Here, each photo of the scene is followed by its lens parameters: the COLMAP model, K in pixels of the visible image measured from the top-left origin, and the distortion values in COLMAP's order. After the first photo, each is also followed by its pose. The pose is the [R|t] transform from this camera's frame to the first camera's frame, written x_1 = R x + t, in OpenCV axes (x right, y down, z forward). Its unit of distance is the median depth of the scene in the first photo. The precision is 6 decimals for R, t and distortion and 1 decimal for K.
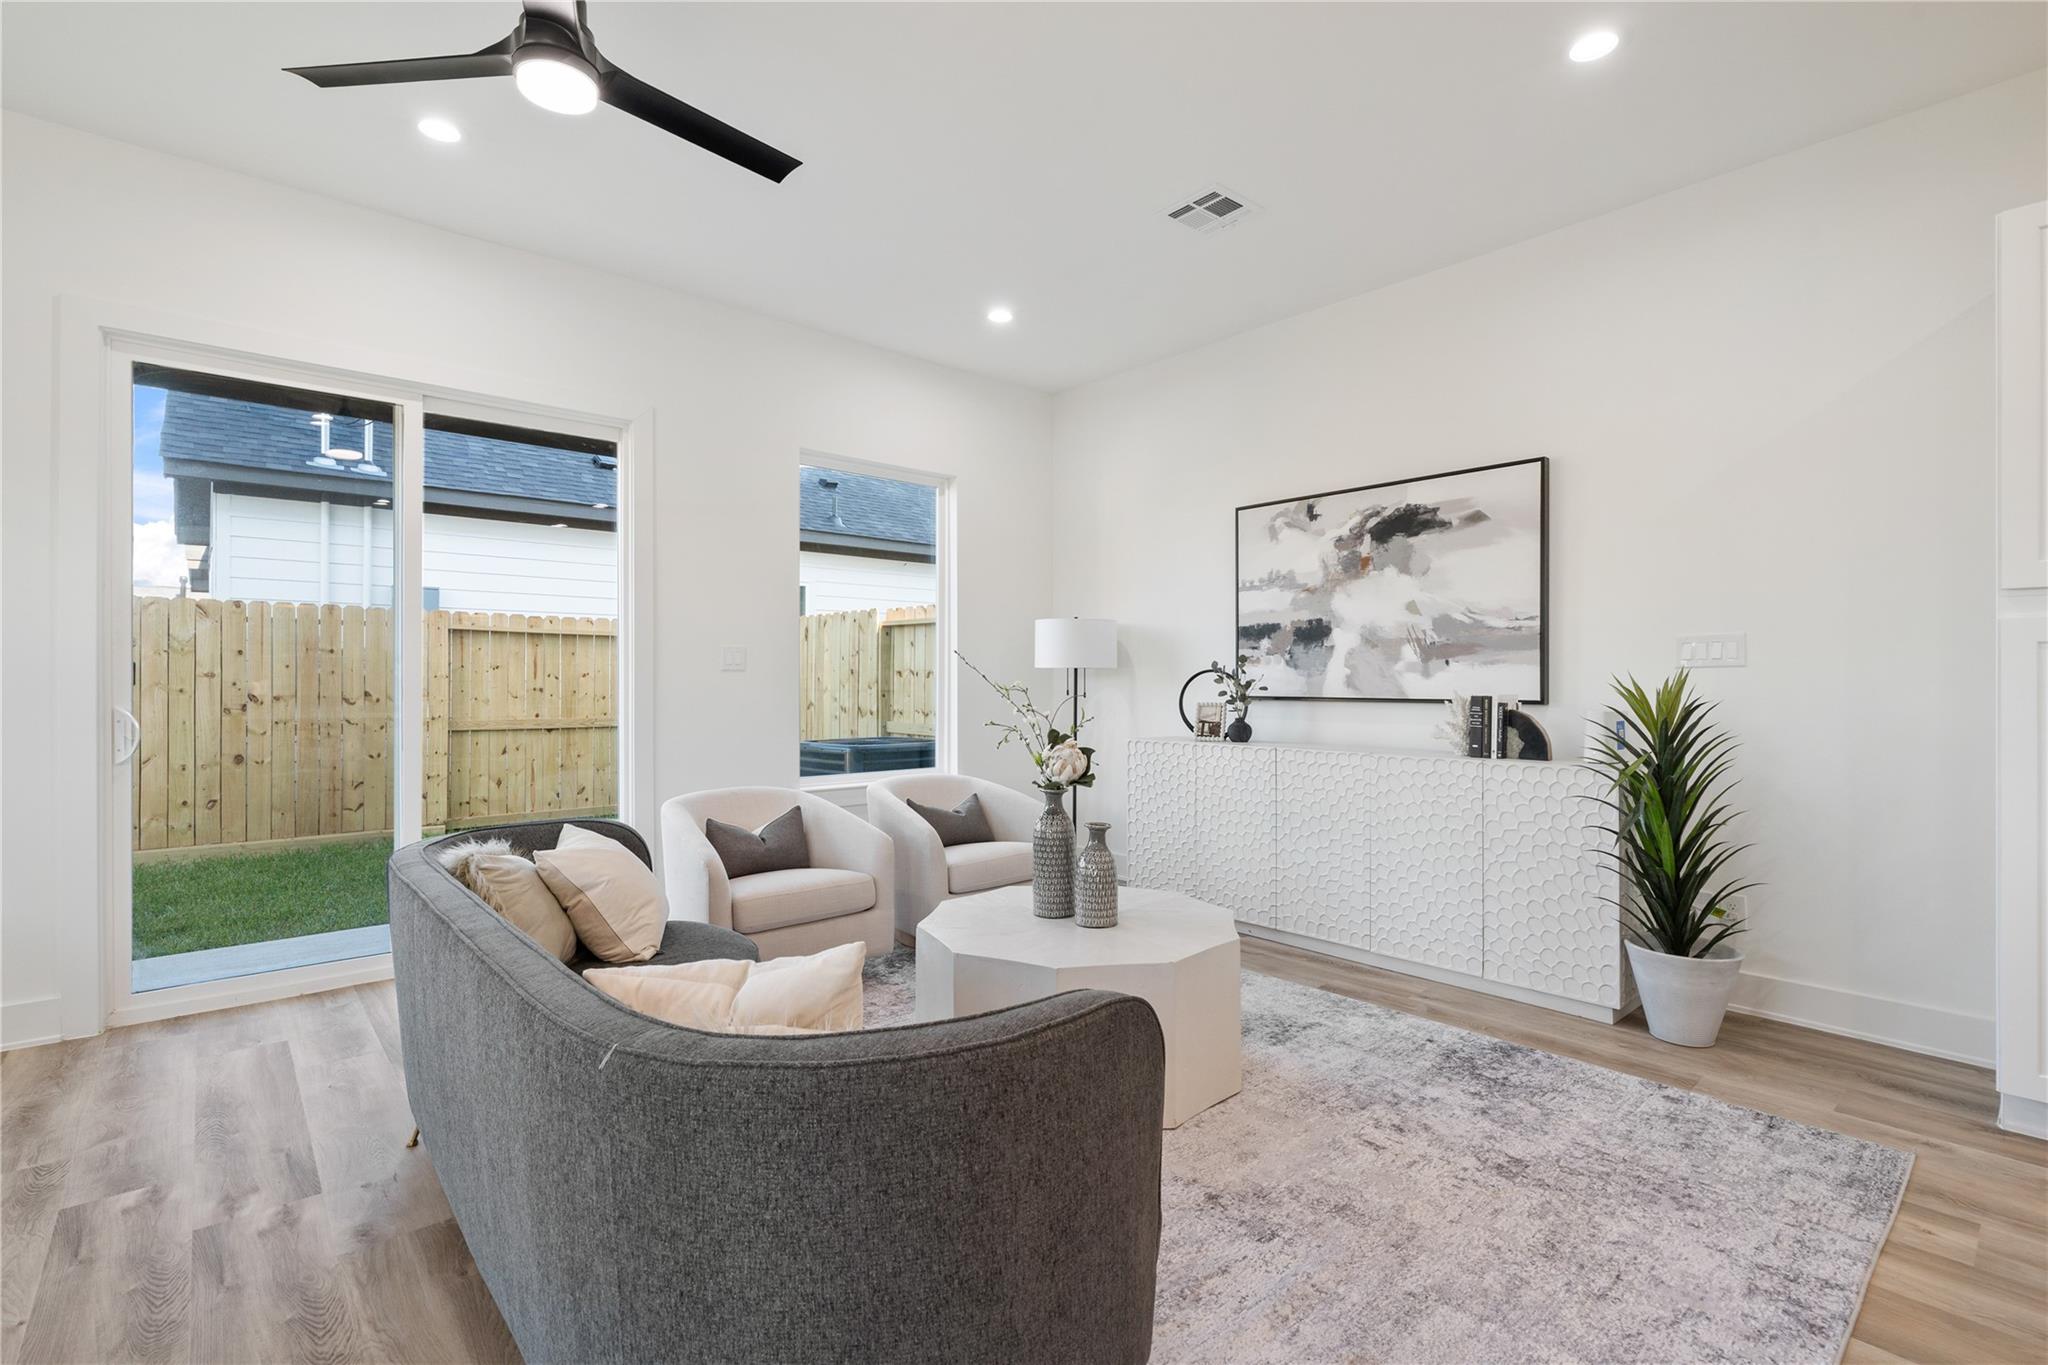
lens RADIAL K [[925.9, 0, 1021.5], [0, 925.9, 682.1], [0, 0, 1]] dist [-0.008713, 0.001869]
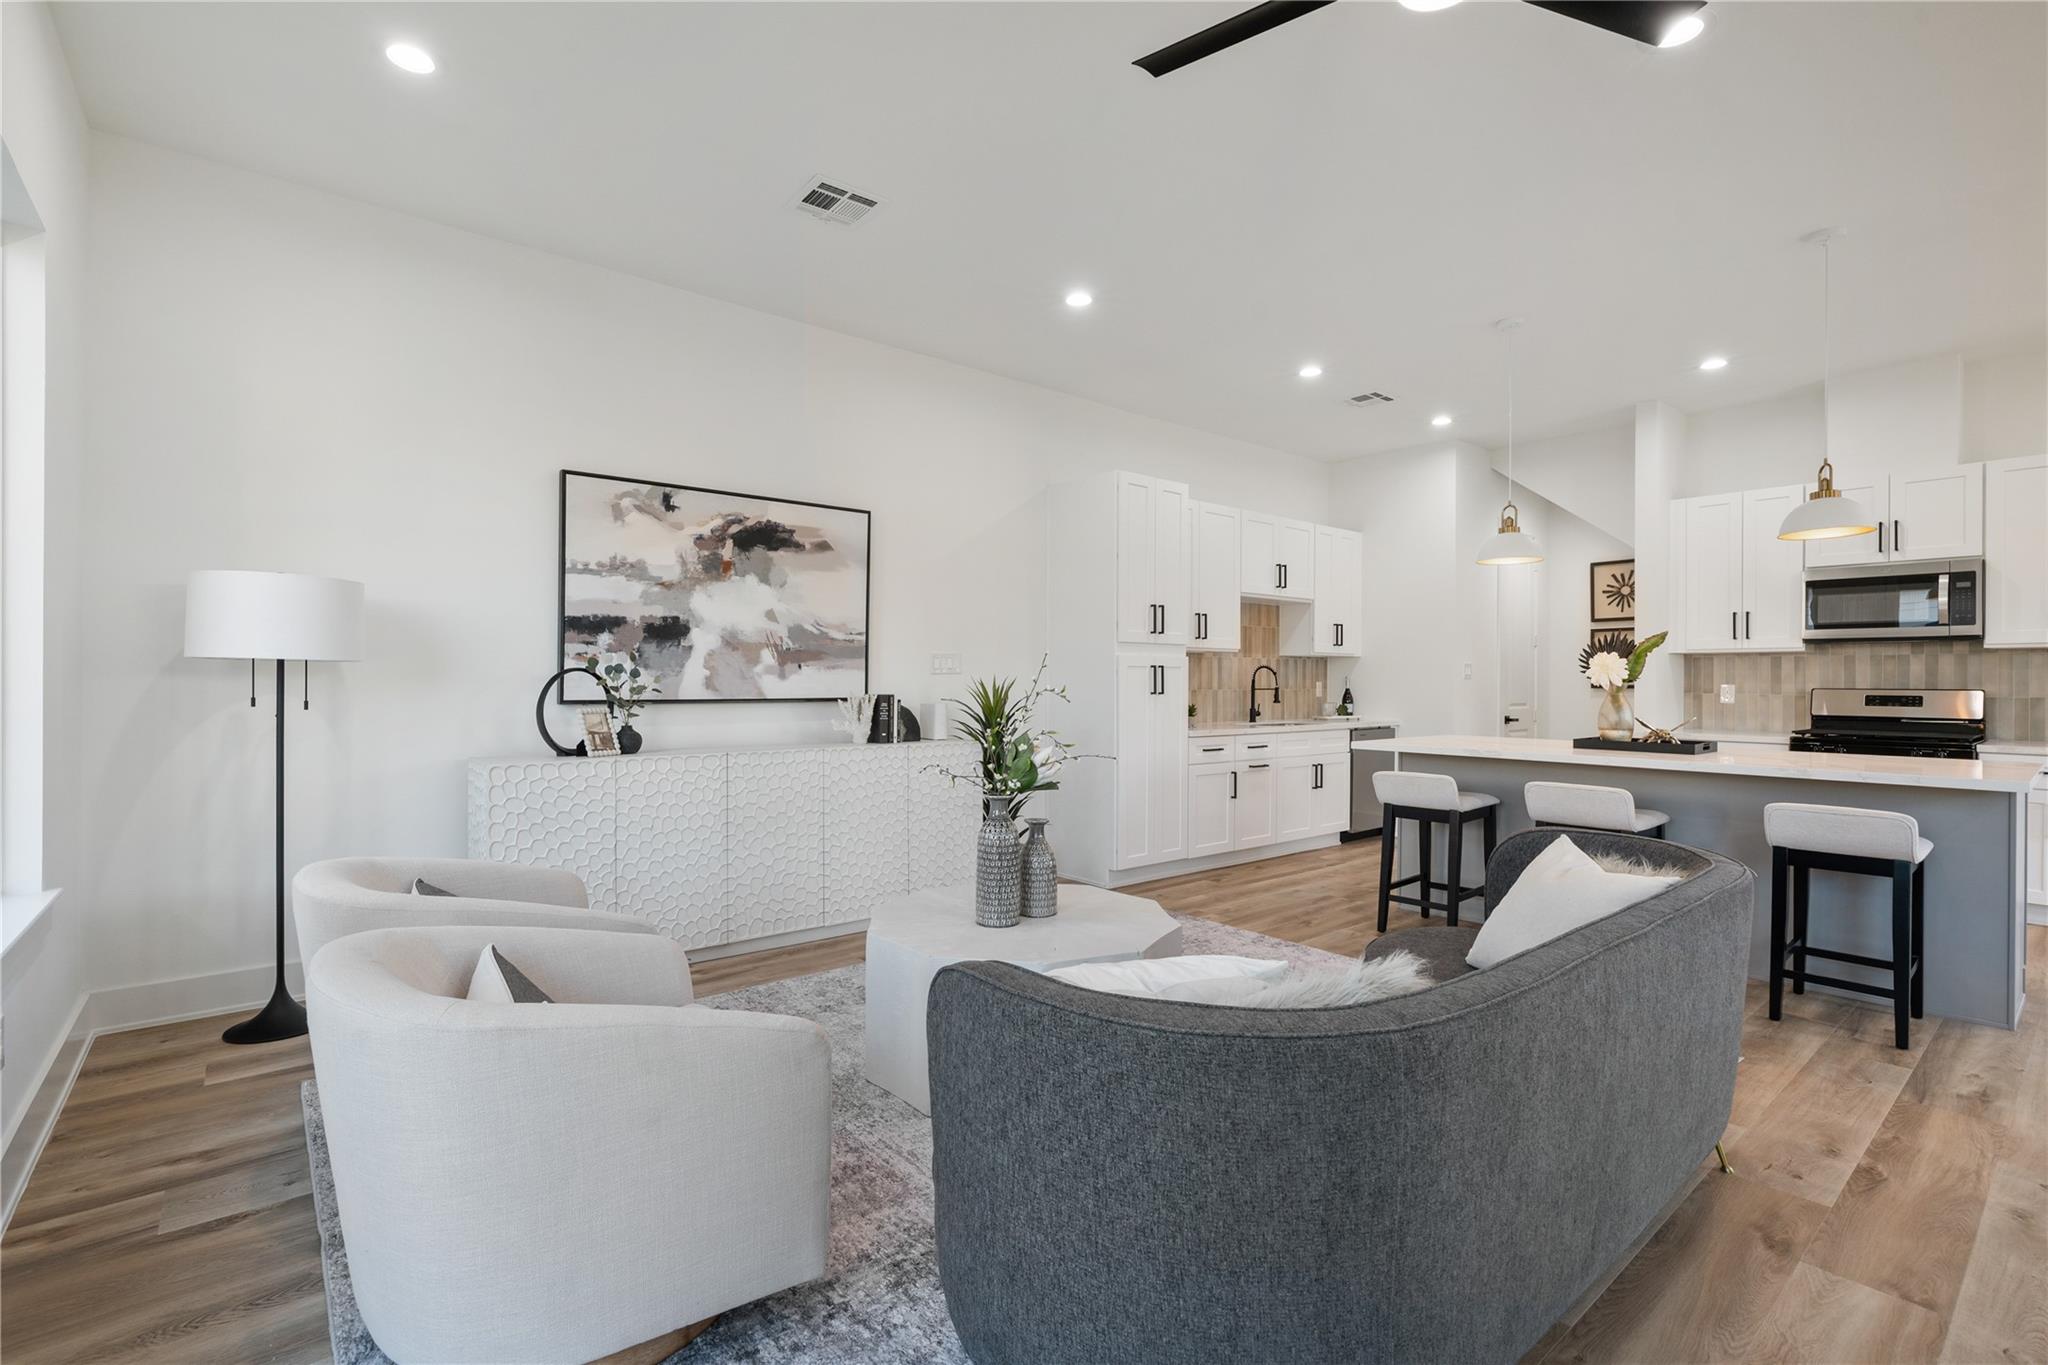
lens RADIAL K [[925.9, 0, 1025.7], [0, 925.9, 685.6], [0, 0, 1]] dist [-0.008713, 0.001869]
pose [[0.030862, -0.004825, 0.999512, -0.643297], [-0.002041, 0.999986, 0.004890, -0.003388], [-0.999522, -0.002191, 0.030851, 0.642957]]
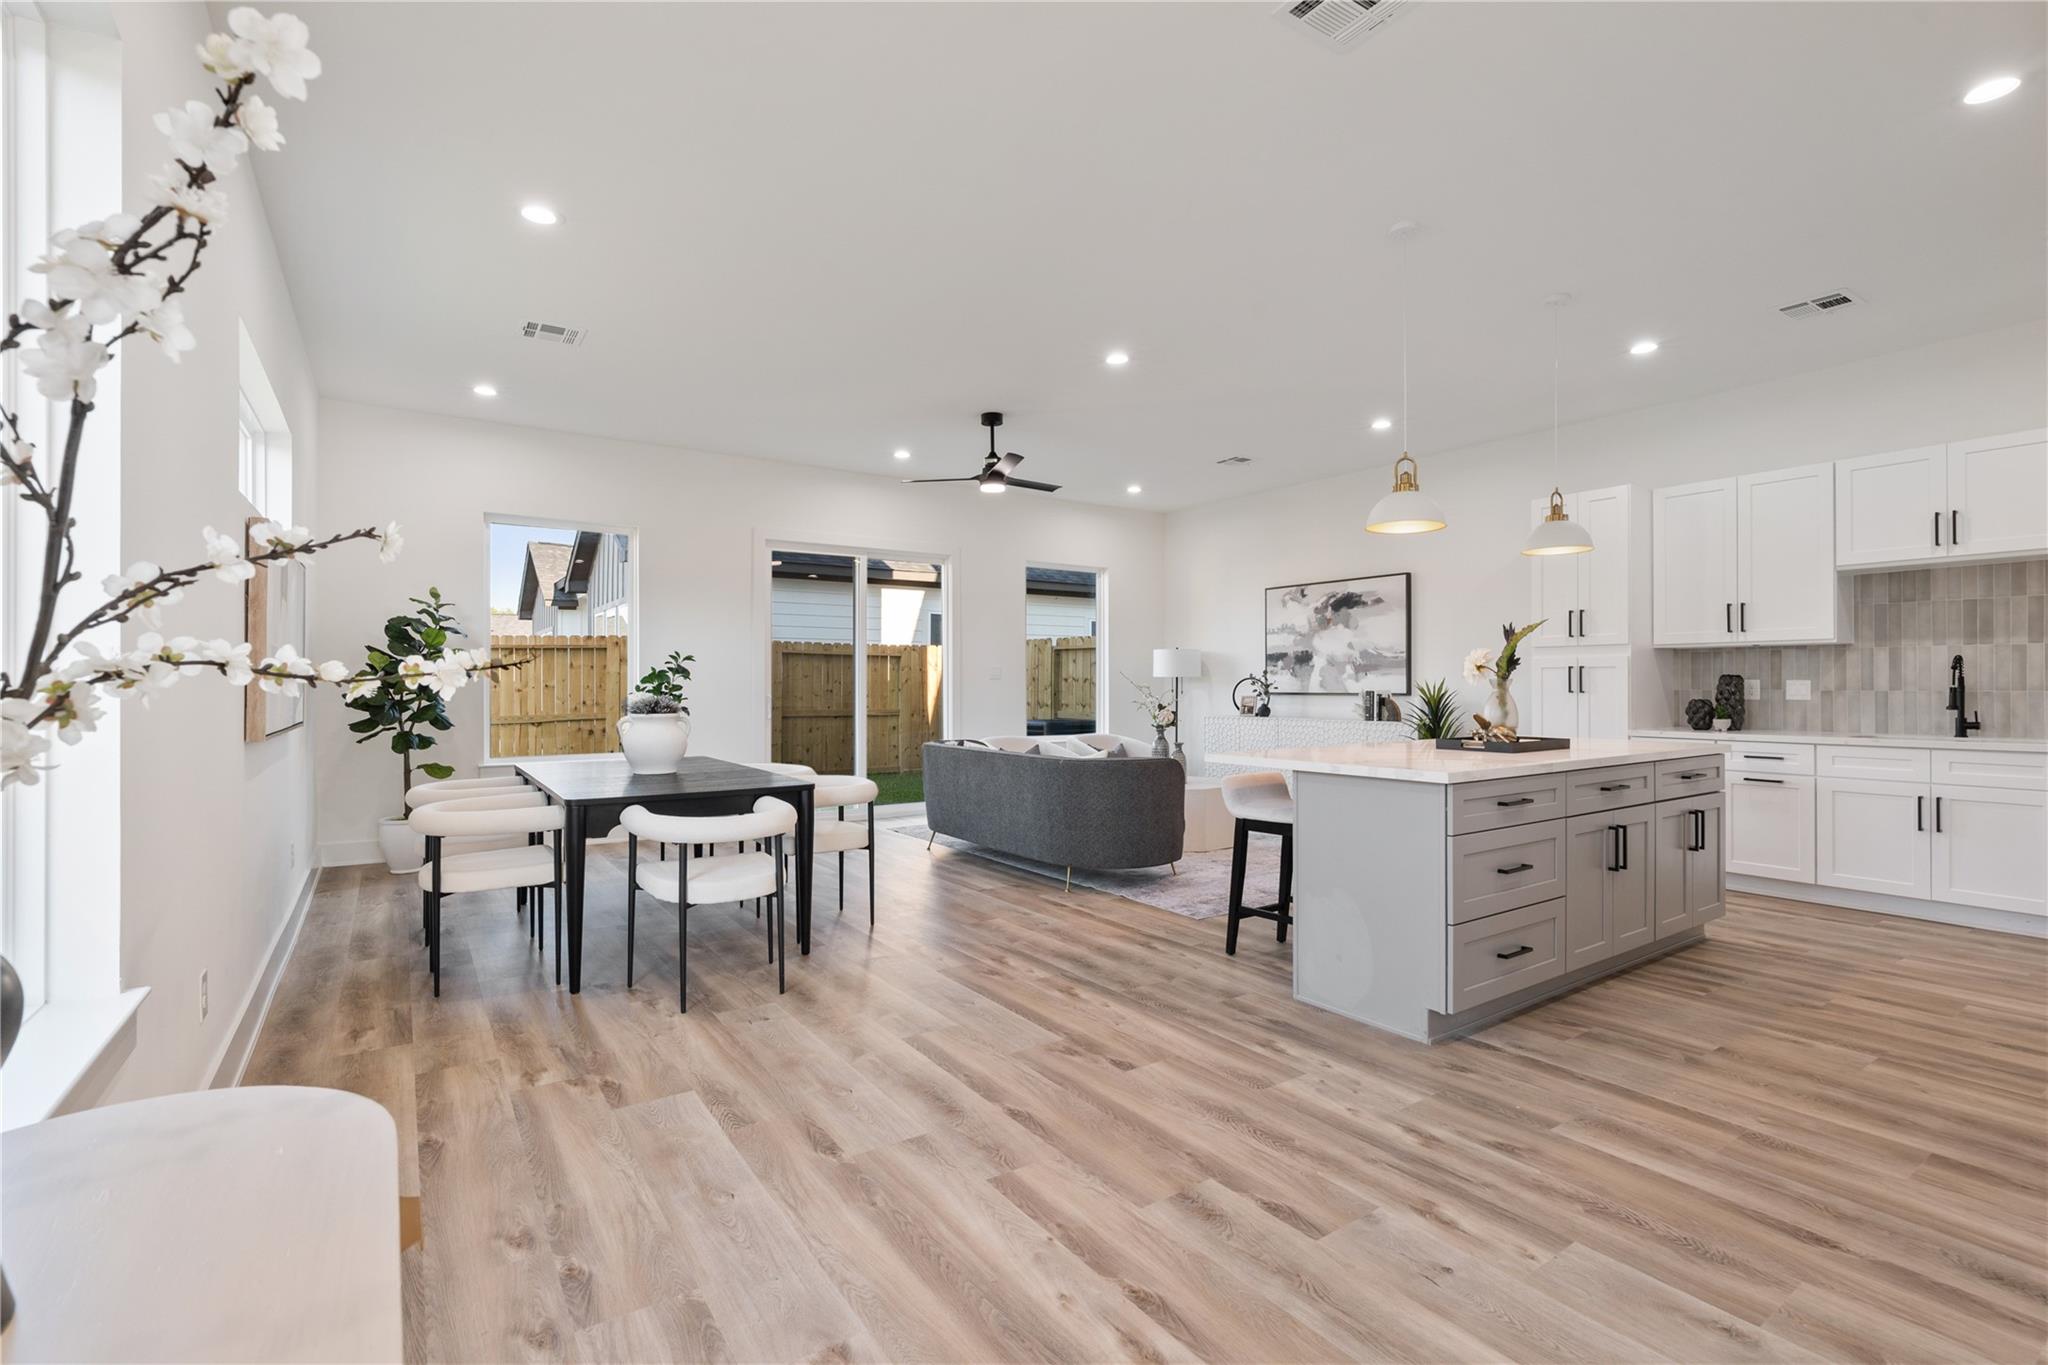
lens RADIAL K [[925.9, 0, 1016.6], [0, 925.9, 681.9], [0, 0, 1]] dist [-0.008713, 0.001869]
pose [[0.990424, -0.002193, -0.138041, -0.001749], [0.001434, 0.999983, -0.005597, 0.004685], [0.138051, 0.005345, 0.990411, -0.979097]]
